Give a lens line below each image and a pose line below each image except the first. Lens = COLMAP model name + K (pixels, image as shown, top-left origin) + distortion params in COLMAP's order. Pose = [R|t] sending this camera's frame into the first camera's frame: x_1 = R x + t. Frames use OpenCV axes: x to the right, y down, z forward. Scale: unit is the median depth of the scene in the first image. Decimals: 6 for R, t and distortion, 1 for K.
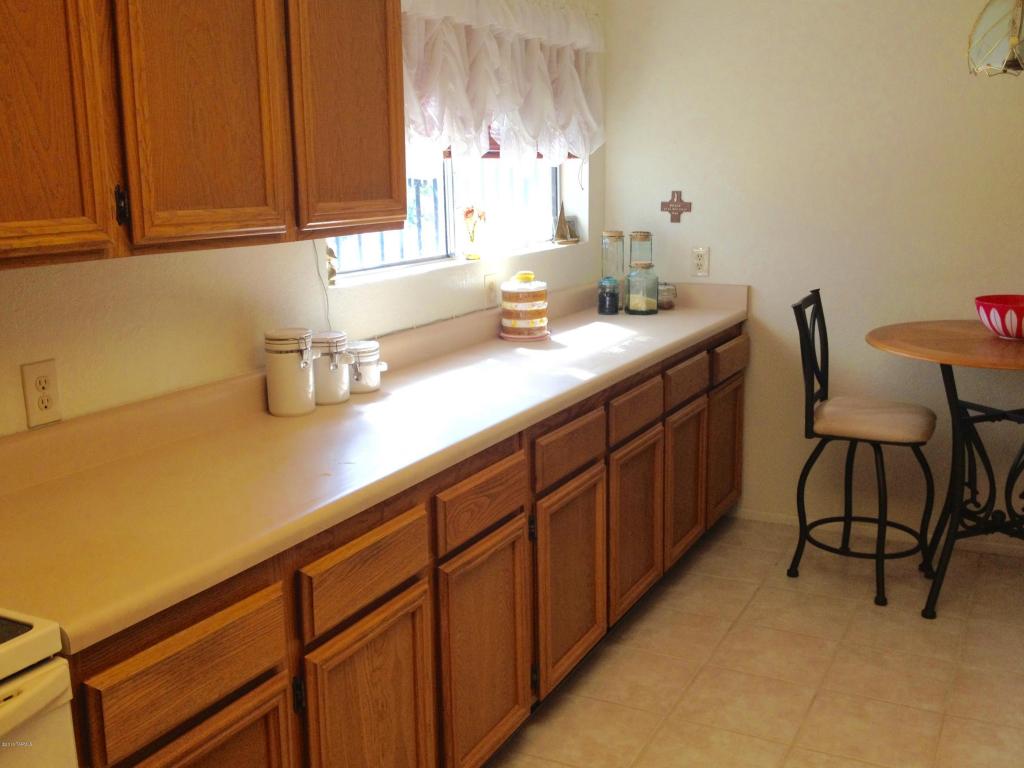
lens RADIAL K [[1030.2, 0, 512.0], [0, 1030.2, 384.0], [0, 0, 1]] dist [-0.000433, -0.006509]
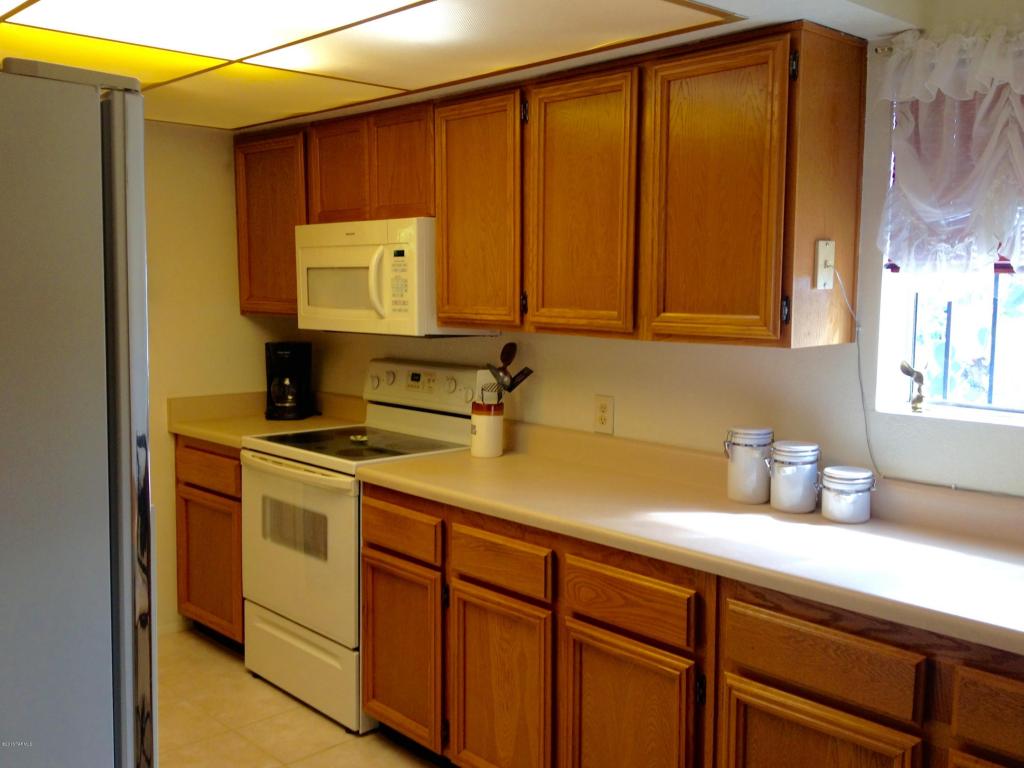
lens RADIAL K [[1030.2, 0, 512.0], [0, 1030.2, 384.0], [0, 0, 1]] dist [-0.000433, -0.006509]
pose [[-0.349042, 0.110879, -0.930525, 0.399488], [-0.194878, 0.962679, 0.187809, -0.113440], [0.916620, 0.246892, -0.314407, 0.485383]]
